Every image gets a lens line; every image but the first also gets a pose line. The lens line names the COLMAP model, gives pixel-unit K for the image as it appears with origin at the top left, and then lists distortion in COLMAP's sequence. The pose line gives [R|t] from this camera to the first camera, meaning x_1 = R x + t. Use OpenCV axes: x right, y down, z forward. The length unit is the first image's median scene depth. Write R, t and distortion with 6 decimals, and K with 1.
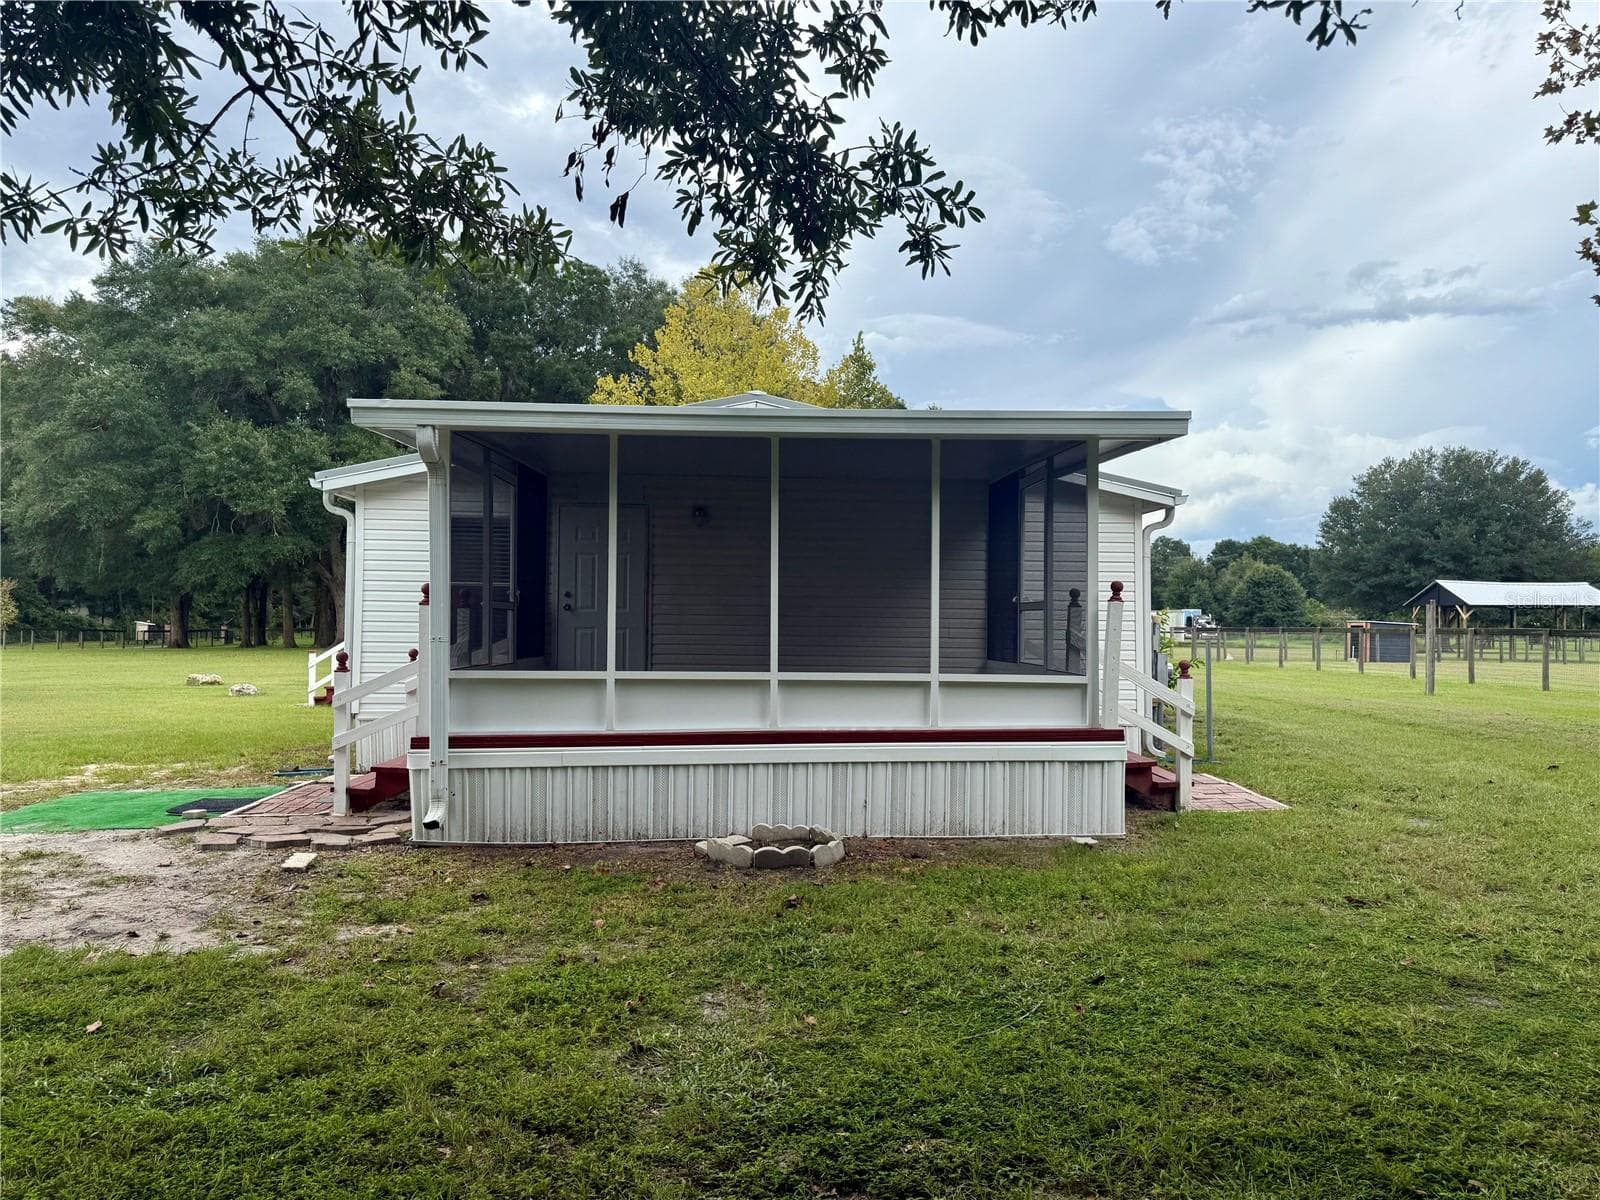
lens RADIAL K [[1145.3, 0, 798.7], [0, 1145.3, 556.7], [0, 0, 1]] dist [0.002706, -0.002114]
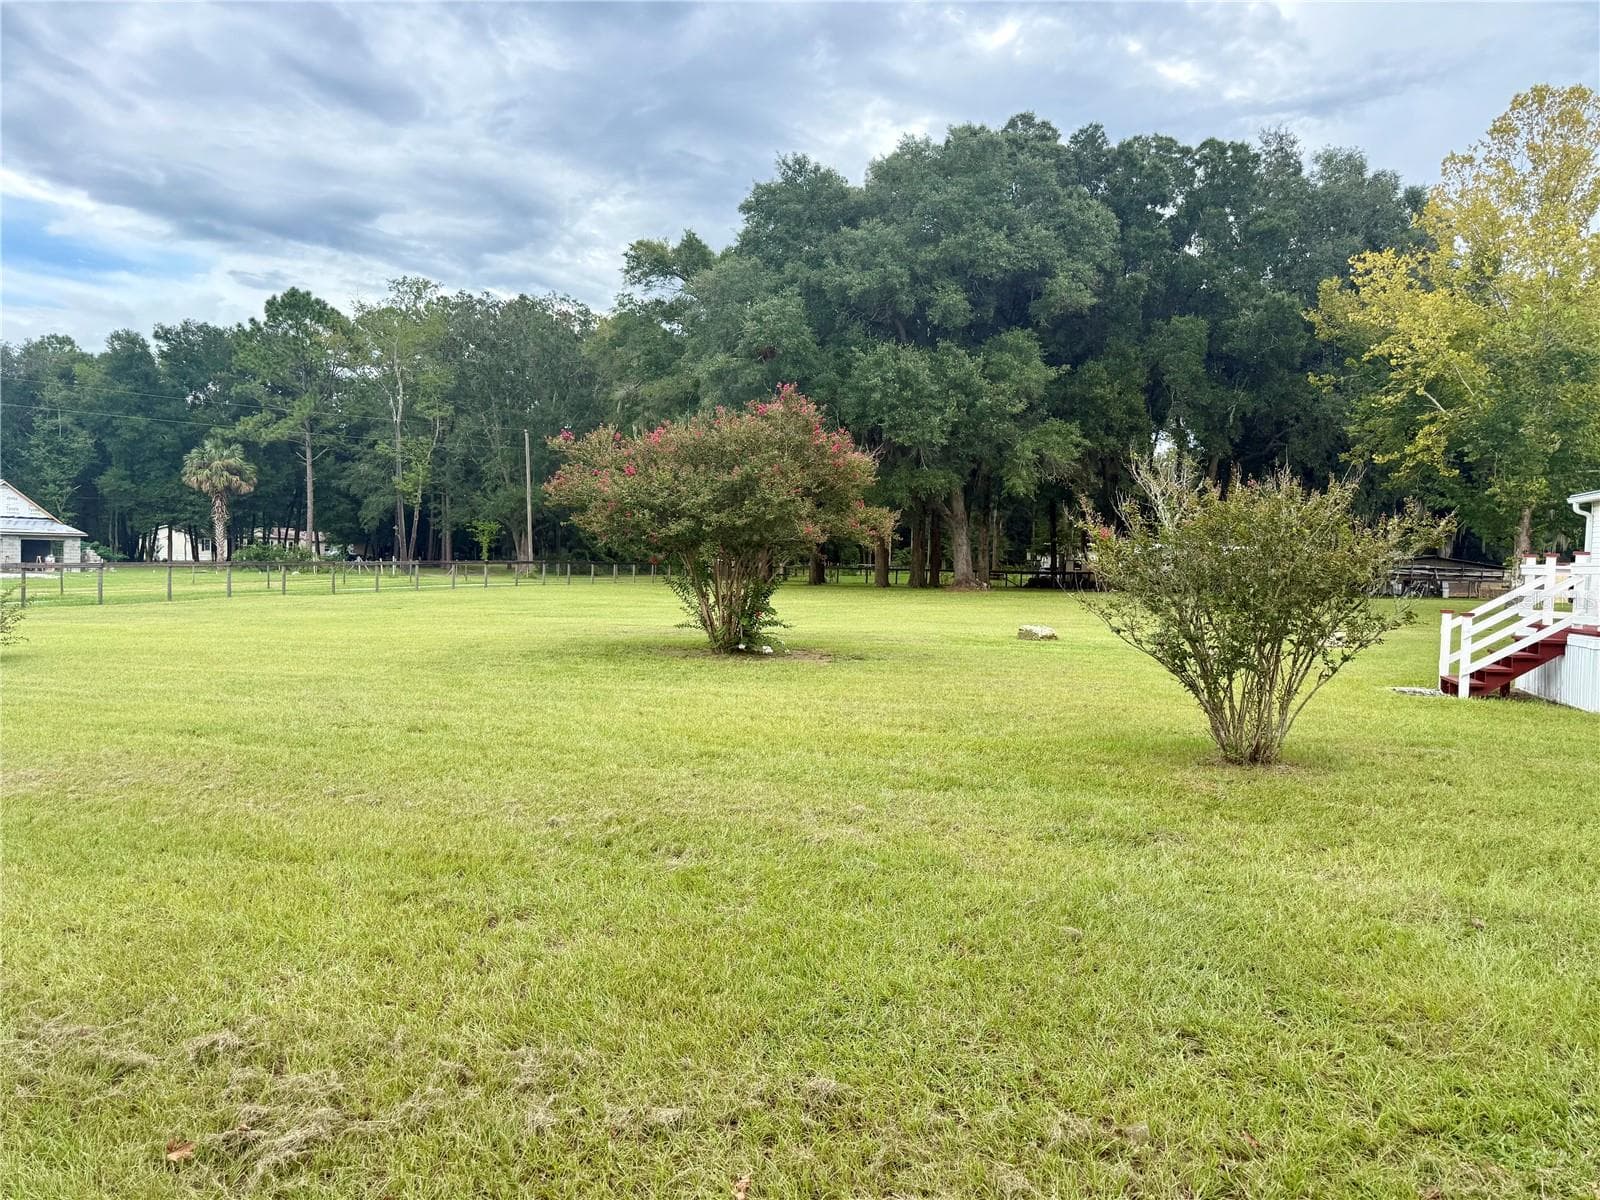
lens RADIAL K [[1128.4, 0, 800.0], [0, 1128.4, 600.0], [0, 0, 1]] dist [0.051745, -0.039666]
pose [[0.929539, 0.026213, -0.367791, -0.216869], [0.006909, 0.996056, 0.088452, 0.006213], [0.368659, -0.084761, 0.925692, 0.106579]]
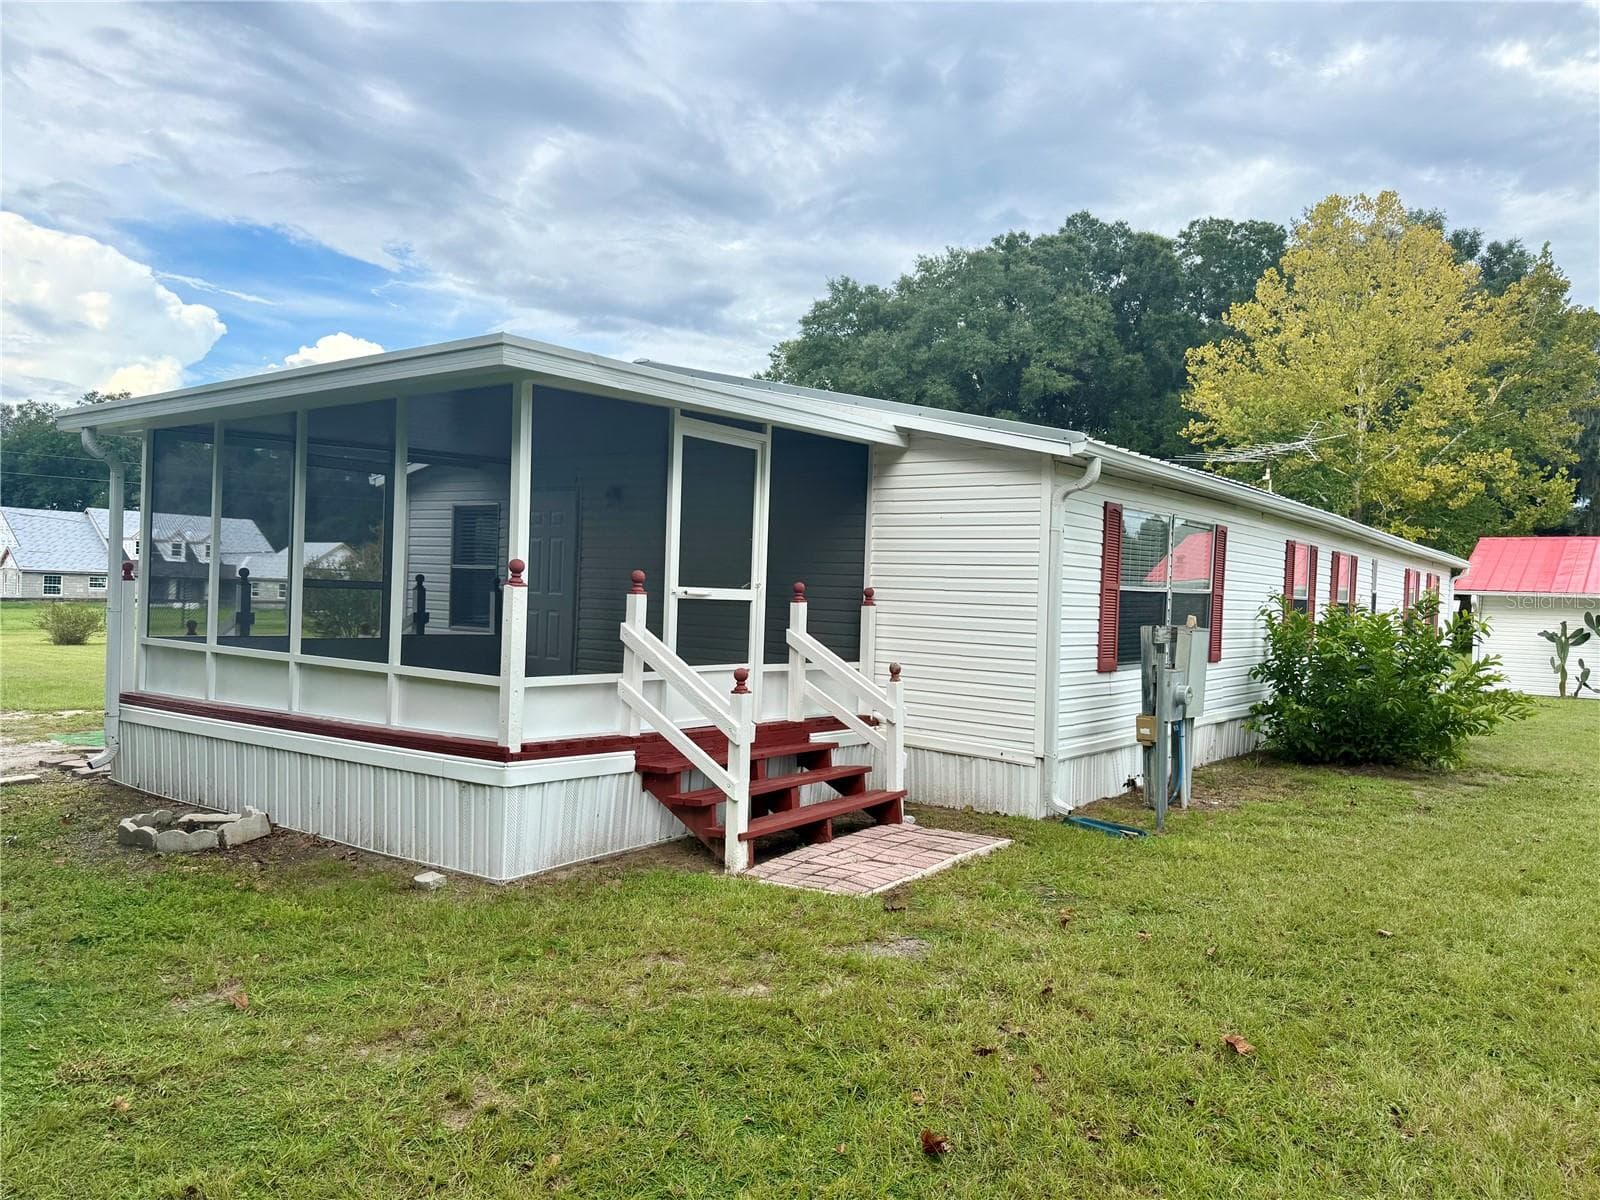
lens RADIAL K [[1121.6, 0, 799.0], [0, 1121.6, 605.5], [0, 0, 1]] dist [0.072632, -0.071635]
pose [[0.768301, 0.020069, -0.639775, 0.149621], [0.010895, 0.998954, 0.044420, 0.003740], [0.639997, -0.041099, 0.767278, 0.088981]]
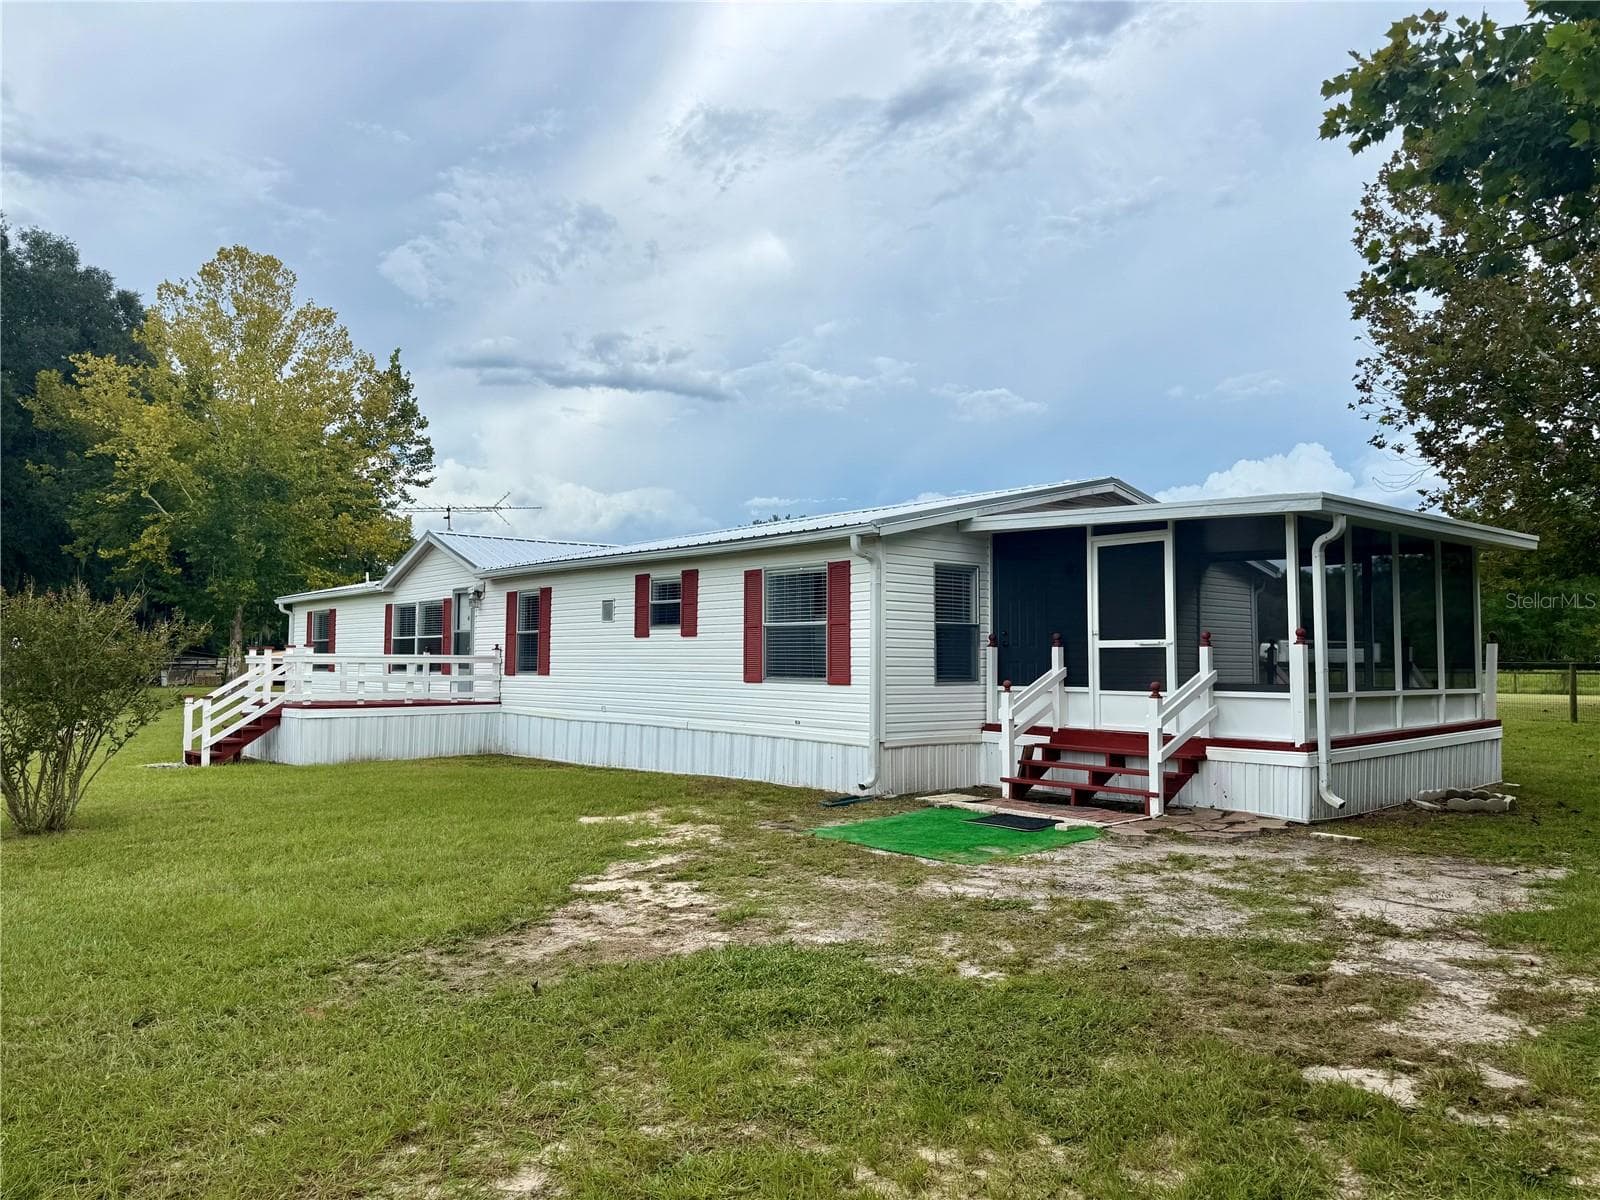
lens RADIAL K [[1121.6, 0, 799.0], [0, 1121.6, 605.5], [0, 0, 1]] dist [0.072632, -0.071635]
pose [[0.795931, 0.022508, 0.604969, -0.233871], [-0.030127, 0.999543, 0.002449, 0.001859], [-0.604638, -0.020175, 0.796245, 0.046679]]
